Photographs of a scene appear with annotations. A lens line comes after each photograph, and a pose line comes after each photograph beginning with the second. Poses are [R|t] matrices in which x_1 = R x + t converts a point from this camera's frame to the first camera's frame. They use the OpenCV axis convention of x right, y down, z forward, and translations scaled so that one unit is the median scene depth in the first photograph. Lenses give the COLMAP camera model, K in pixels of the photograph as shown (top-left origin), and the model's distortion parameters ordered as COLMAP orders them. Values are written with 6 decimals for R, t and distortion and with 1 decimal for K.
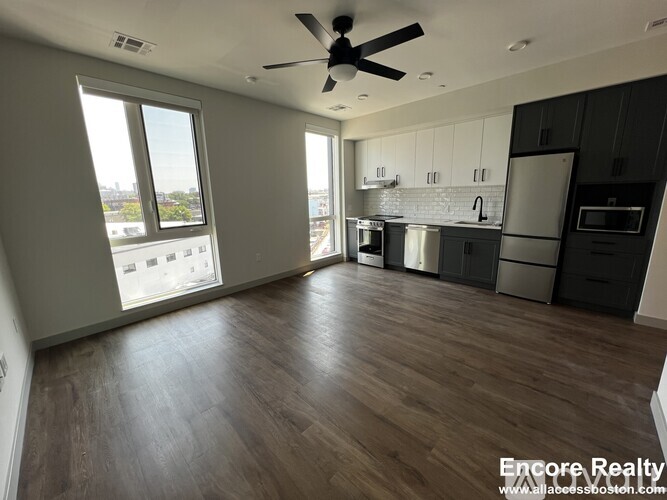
lens RADIAL K [[266.8, 0, 332.7], [0, 266.8, 248.7], [0, 0, 1]] dist [-0.000608, -0.000262]
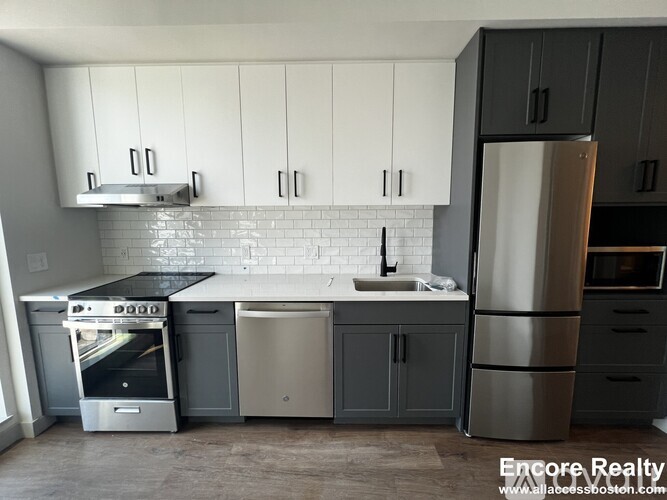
lens RADIAL K [[266.8, 0, 332.7], [0, 266.8, 248.7], [0, 0, 1]] dist [-0.000608, -0.000262]
pose [[0.730753, -0.058217, 0.680155, 0.142401], [0.128962, 0.990189, -0.053803, -0.143320], [-0.670350, 0.127031, 0.731091, 0.710624]]
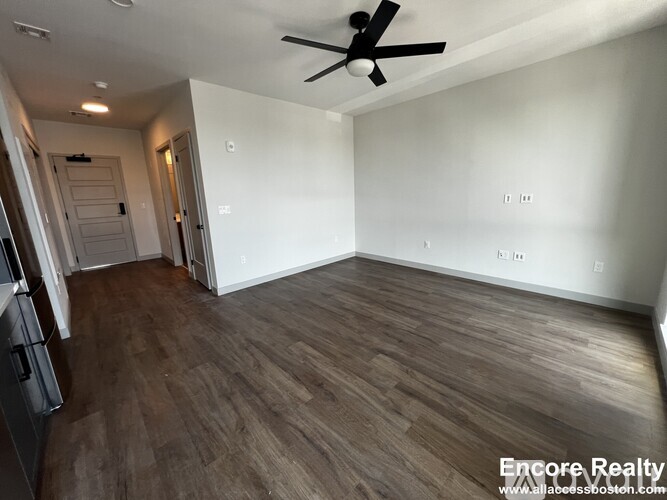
lens RADIAL K [[266.8, 0, 332.7], [0, 266.8, 248.7], [0, 0, 1]] dist [-0.000608, -0.000262]
pose [[-0.997421, 0.047208, 0.054069, 0.066498], [0.065233, 0.910445, 0.408454, -0.244755], [-0.029944, 0.410927, -0.911176, 1.192936]]
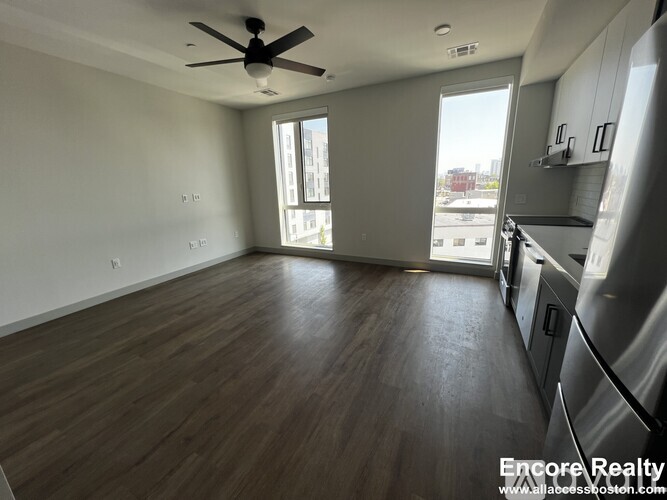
lens RADIAL K [[266.8, 0, 332.7], [0, 266.8, 248.7], [0, 0, 1]] dist [-0.000608, -0.000262]
pose [[0.302001, 0.246245, -0.920955, 0.712350], [-0.173727, 0.964102, 0.200813, -0.121772], [0.937344, 0.099349, 0.333939, 0.533714]]
